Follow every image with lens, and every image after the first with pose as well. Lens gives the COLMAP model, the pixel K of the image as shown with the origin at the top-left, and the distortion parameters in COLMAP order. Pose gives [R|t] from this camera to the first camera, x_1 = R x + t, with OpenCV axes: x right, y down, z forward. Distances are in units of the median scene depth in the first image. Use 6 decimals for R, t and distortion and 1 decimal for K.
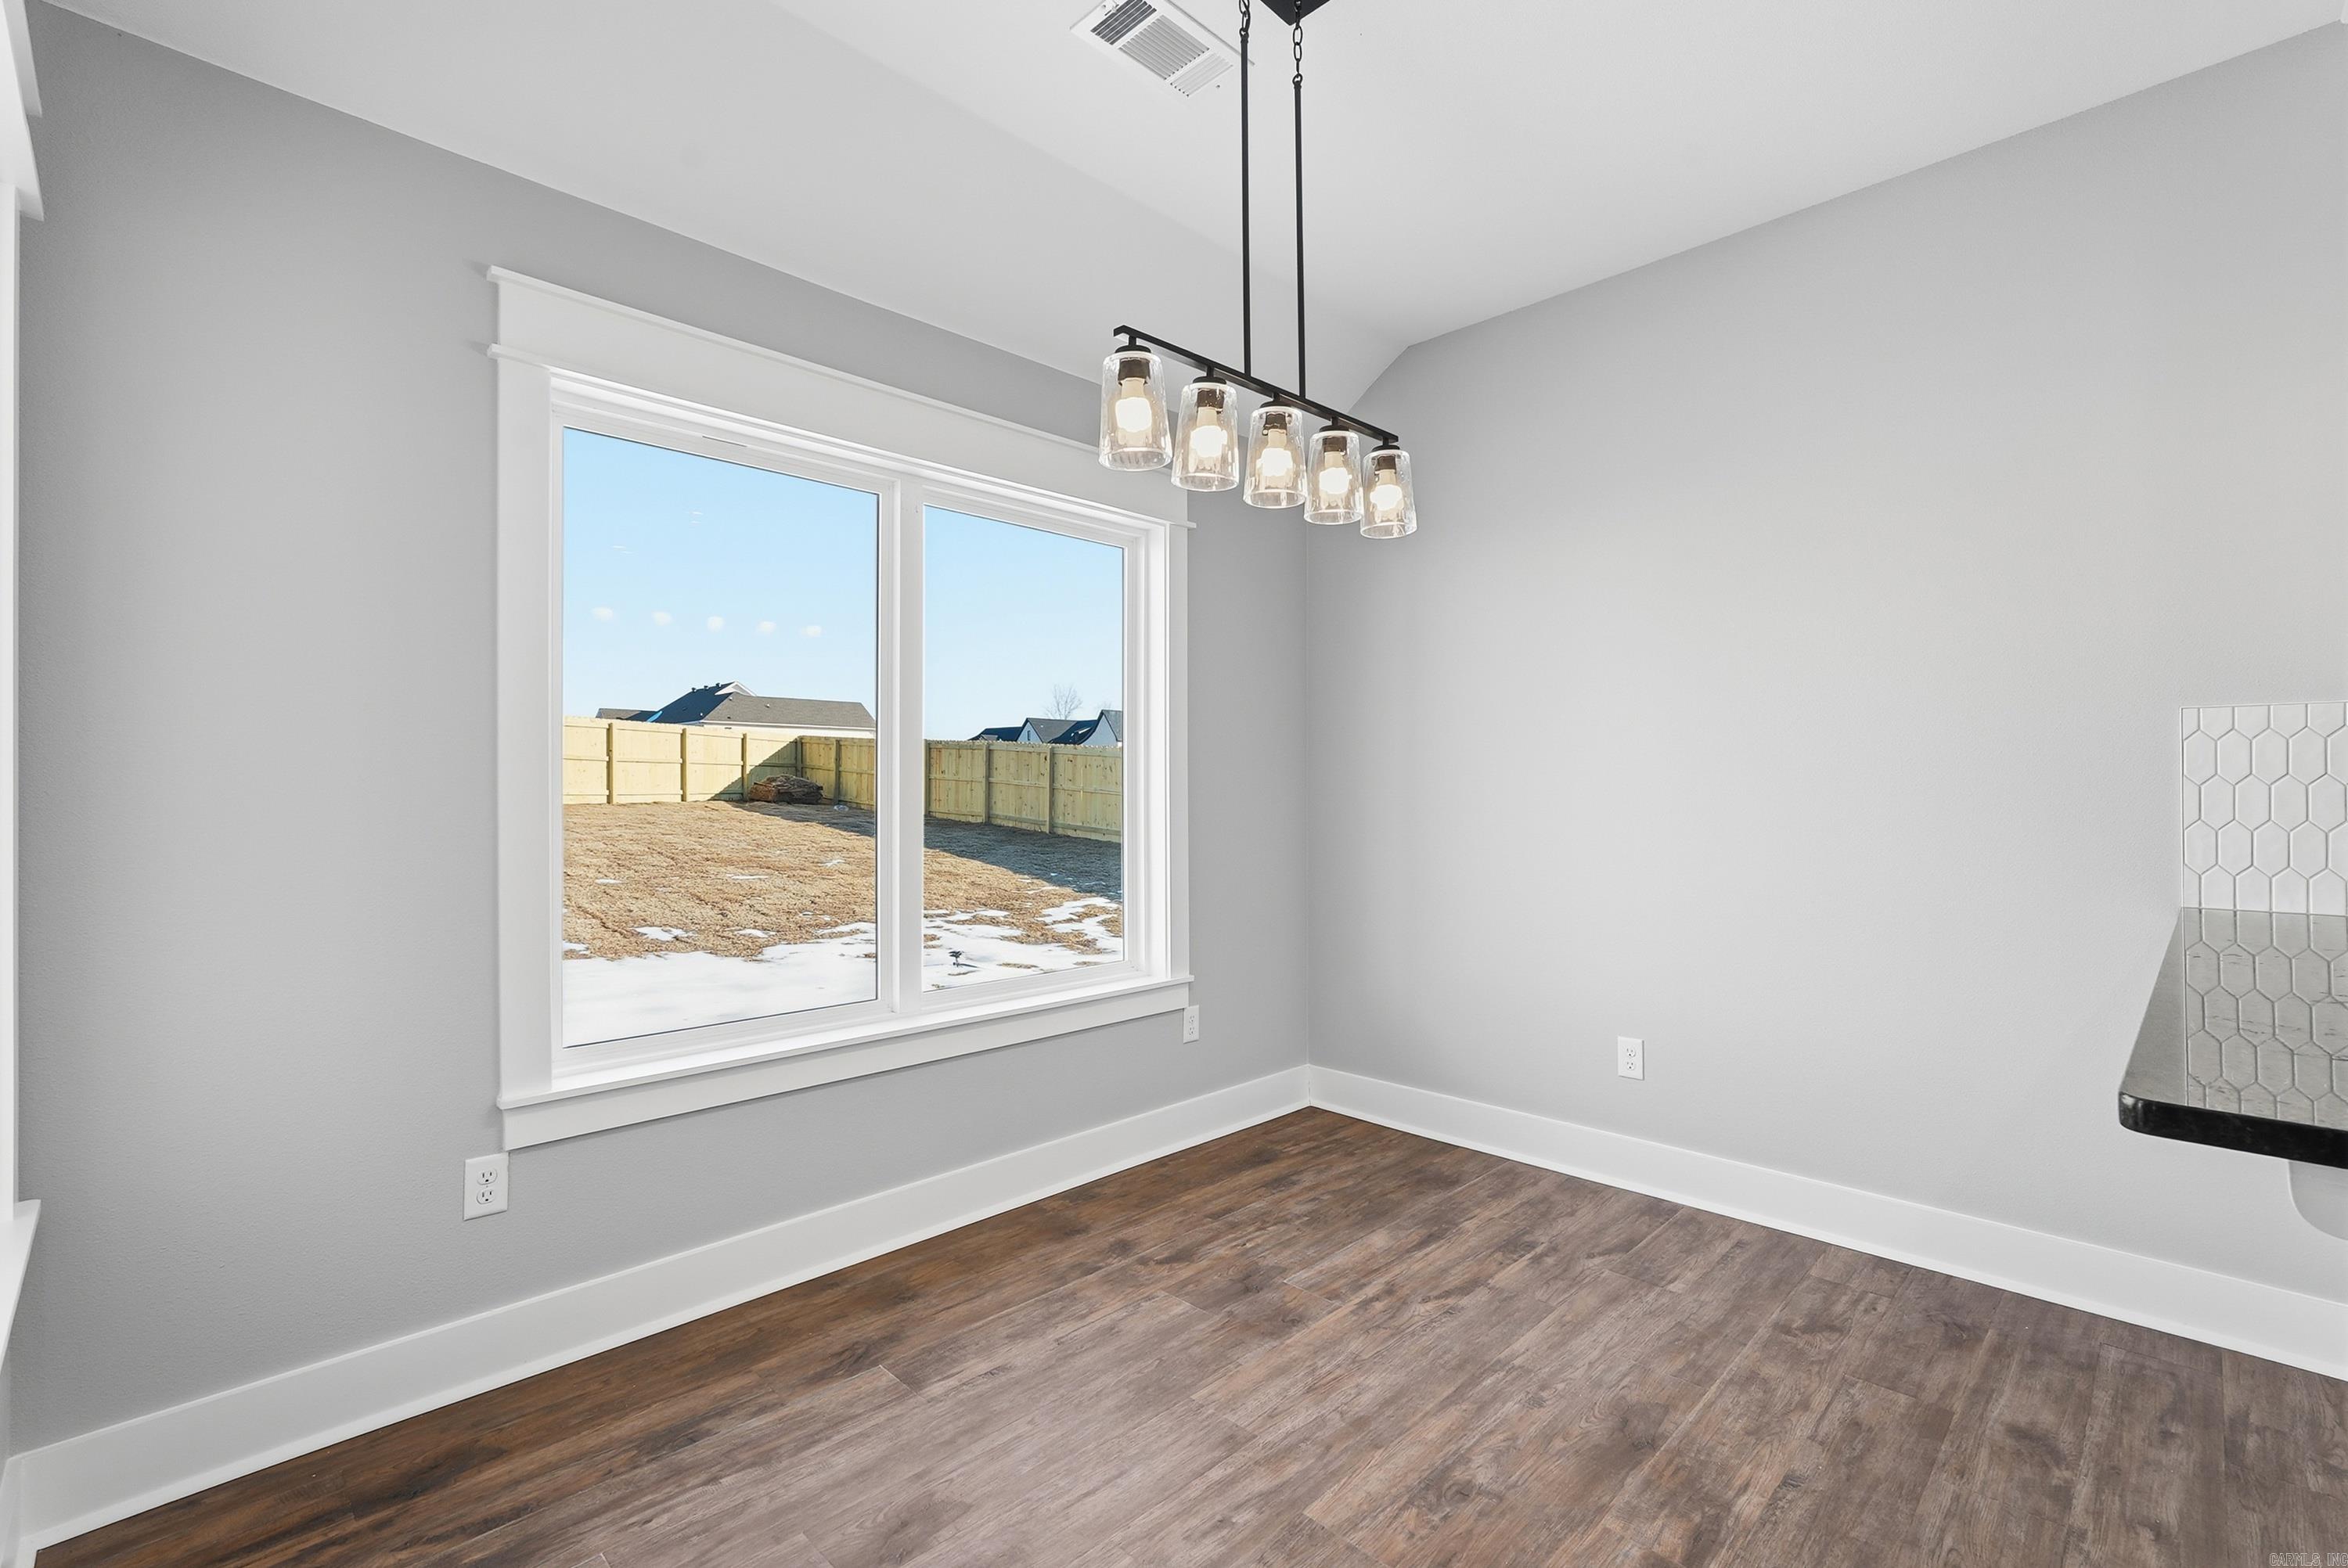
lens RADIAL K [[1048.4, 0, 1170.4], [0, 1048.4, 788.2], [0, 0, 1]] dist [-0.016141, 0.008414]
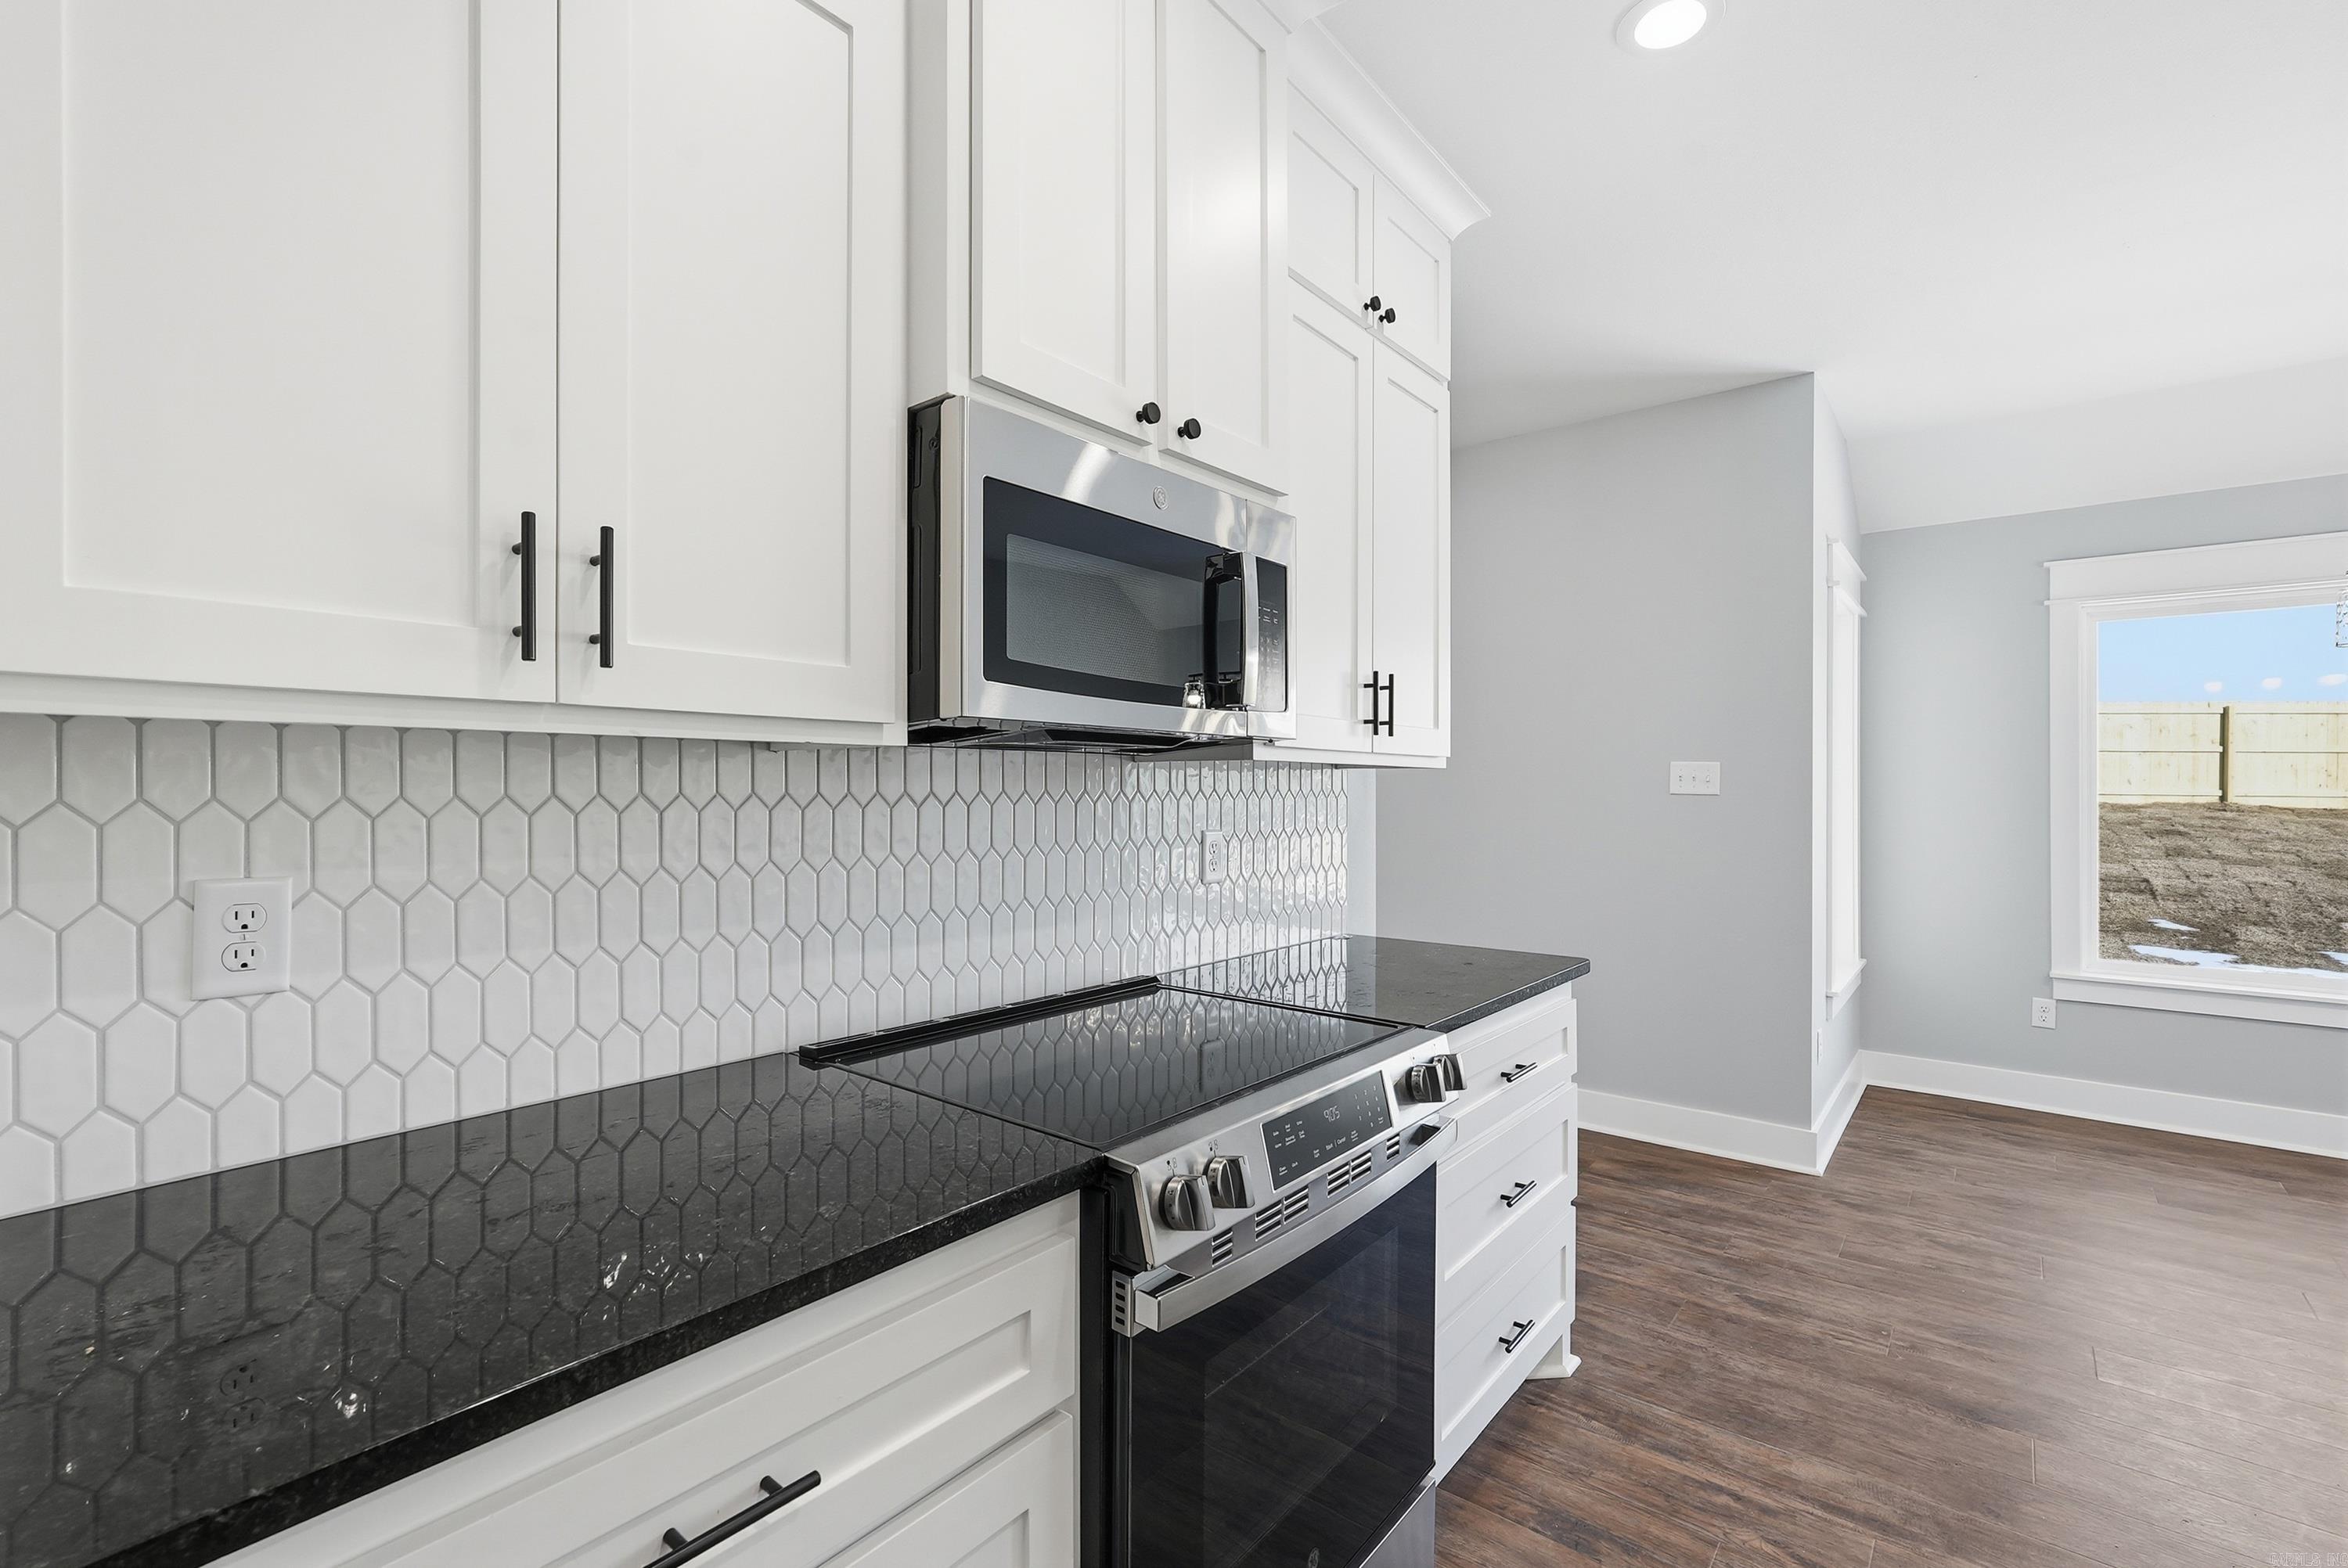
lens RADIAL K [[1048.4, 0, 1175.0], [0, 1048.4, 779.2], [0, 0, 1]] dist [-0.016141, 0.008414]
pose [[0.121158, -0.002179, -0.992631, 1.090963], [0.000154, 0.999998, -0.002177, -0.067383], [0.992633, 0.000111, 0.121158, -0.877638]]
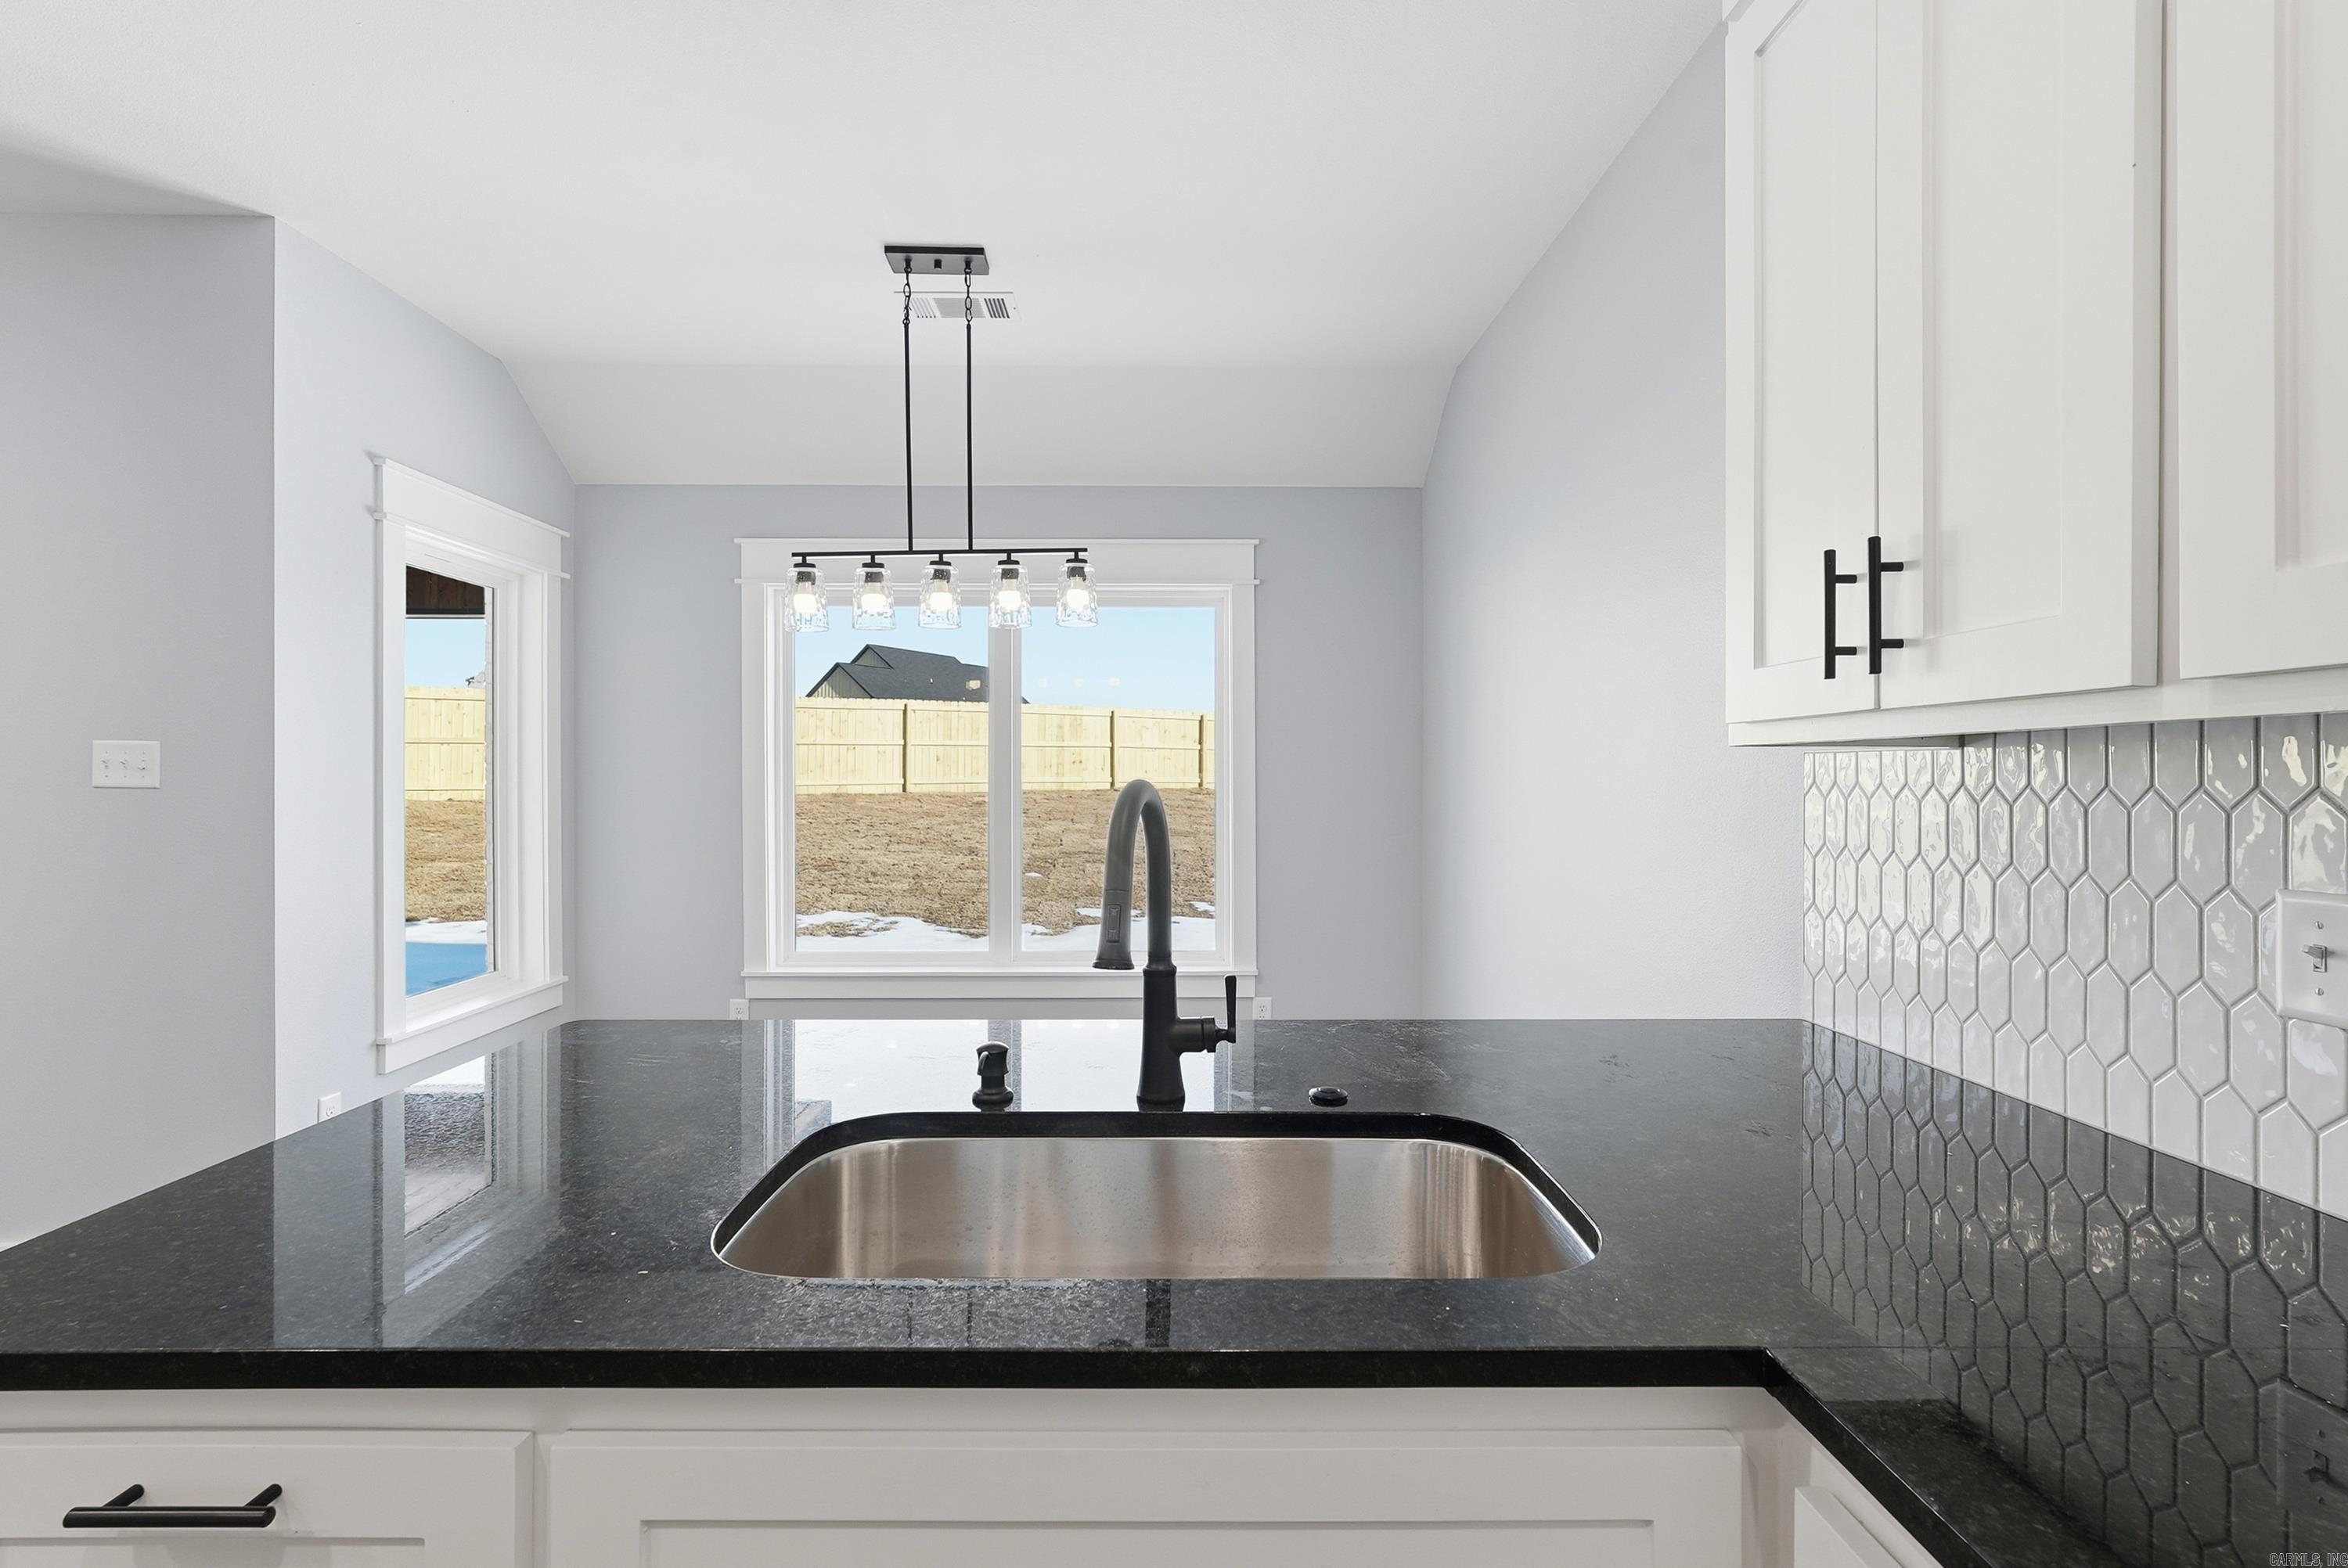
lens RADIAL K [[1048.4, 0, 1167.7], [0, 1048.4, 775.6], [0, 0, 1]] dist [-0.016141, 0.008414]
pose [[0.726771, 0.003043, -0.686873, 1.175463], [-0.000747, 0.999993, 0.003641, -0.064820], [0.686880, -0.002133, 0.726768, 0.133933]]
